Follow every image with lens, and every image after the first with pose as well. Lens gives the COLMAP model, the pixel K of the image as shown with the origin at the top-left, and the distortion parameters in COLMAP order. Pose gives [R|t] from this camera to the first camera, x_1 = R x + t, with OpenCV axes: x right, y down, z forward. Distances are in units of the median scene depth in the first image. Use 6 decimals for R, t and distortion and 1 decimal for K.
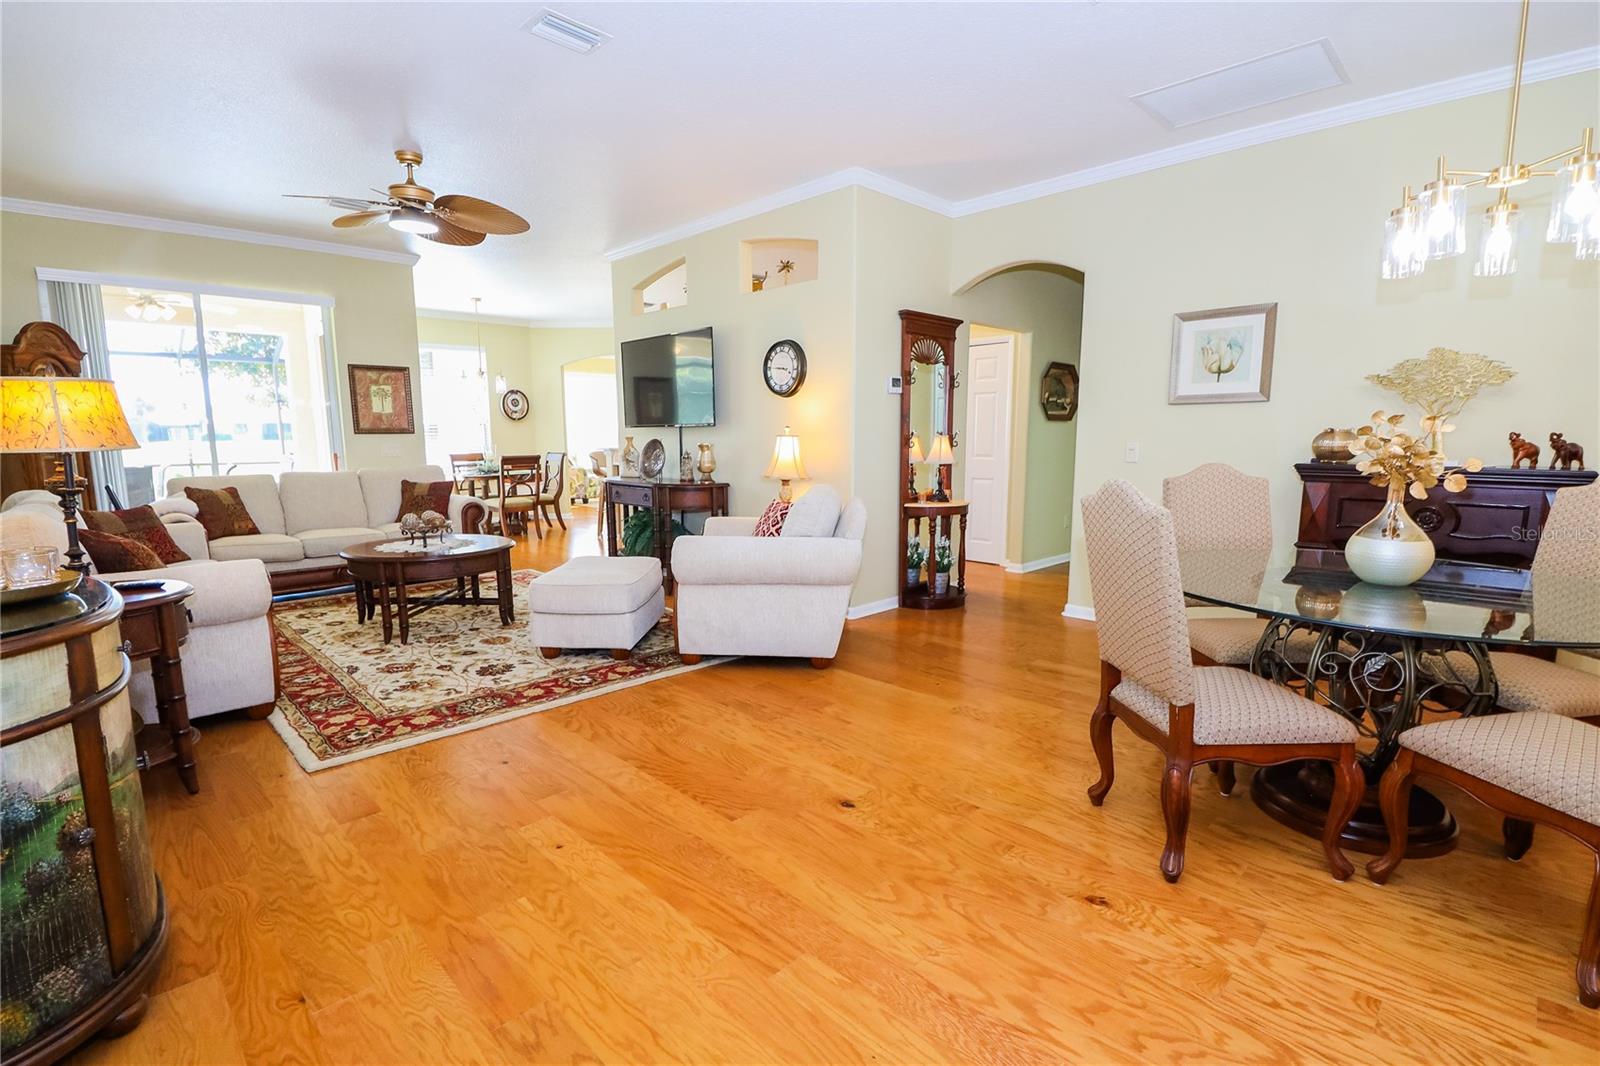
lens RADIAL K [[742.1, 0, 794.7], [0, 742.1, 550.3], [0, 0, 1]] dist [0.000343, -0.012043]
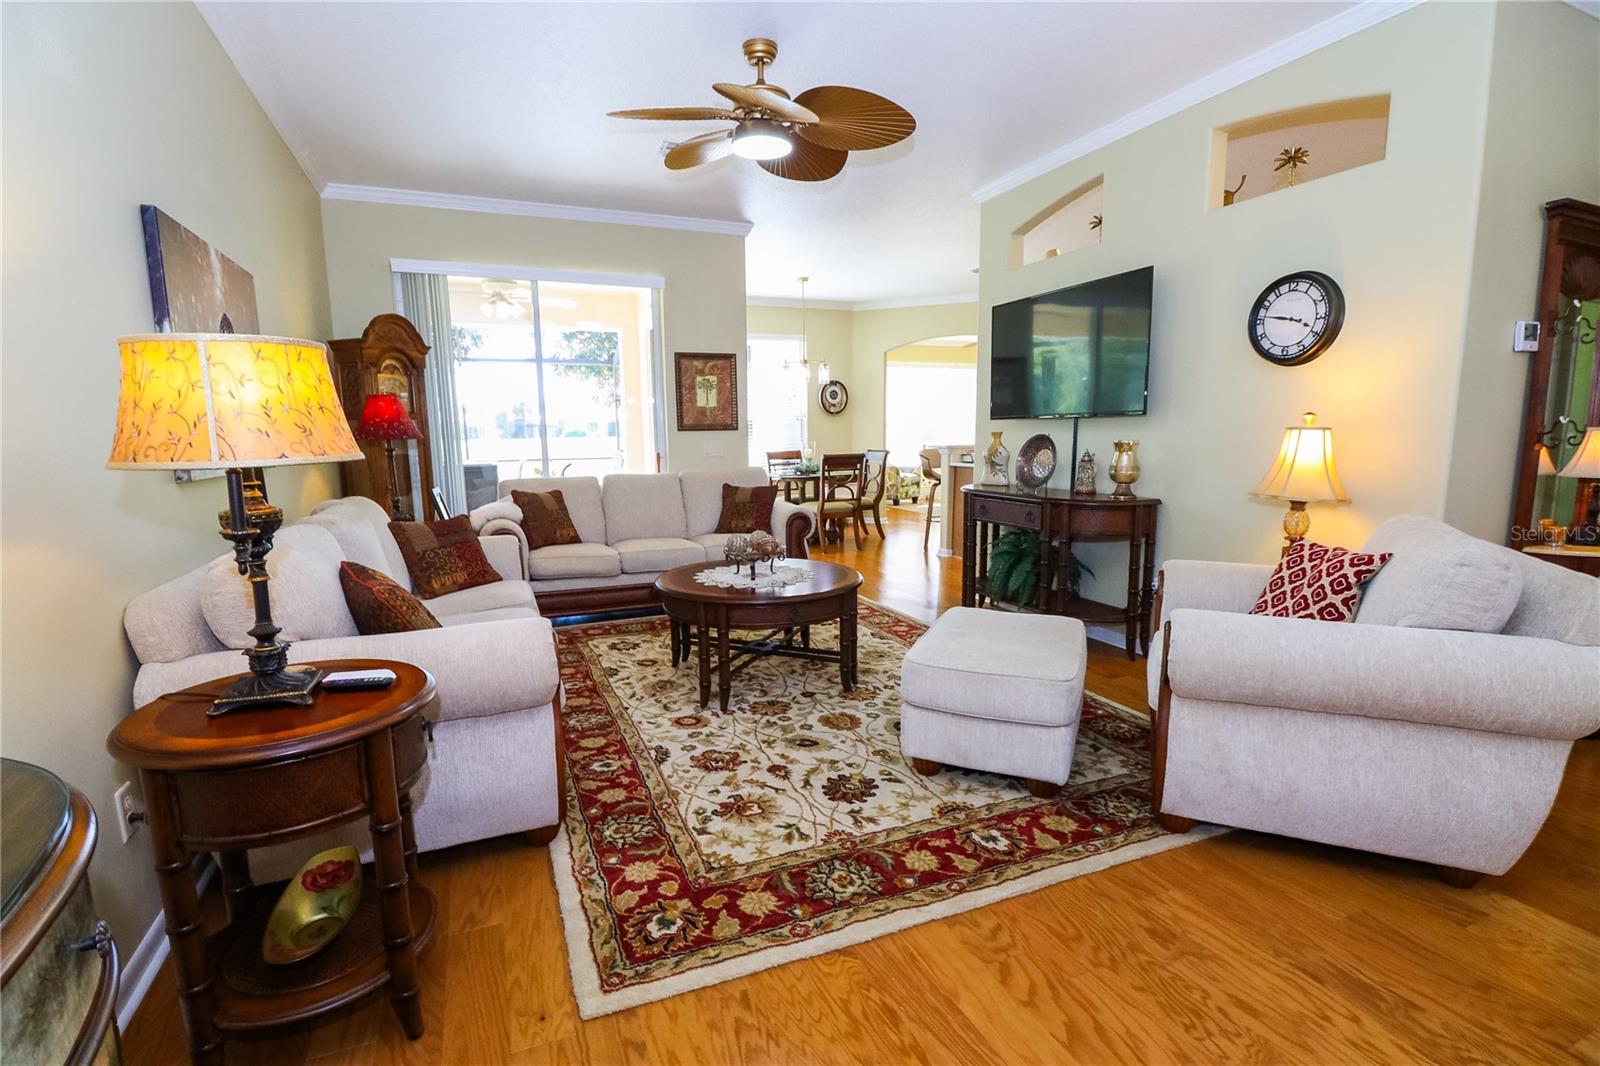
lens RADIAL K [[742.1, 0, 794.7], [0, 742.1, 550.3], [0, 0, 1]] dist [0.000343, -0.012043]
pose [[0.930148, 0.049725, -0.363801, -0.193577], [-0.047000, 0.998761, 0.016346, -0.051393], [0.364163, 0.001895, 0.931333, 0.324127]]
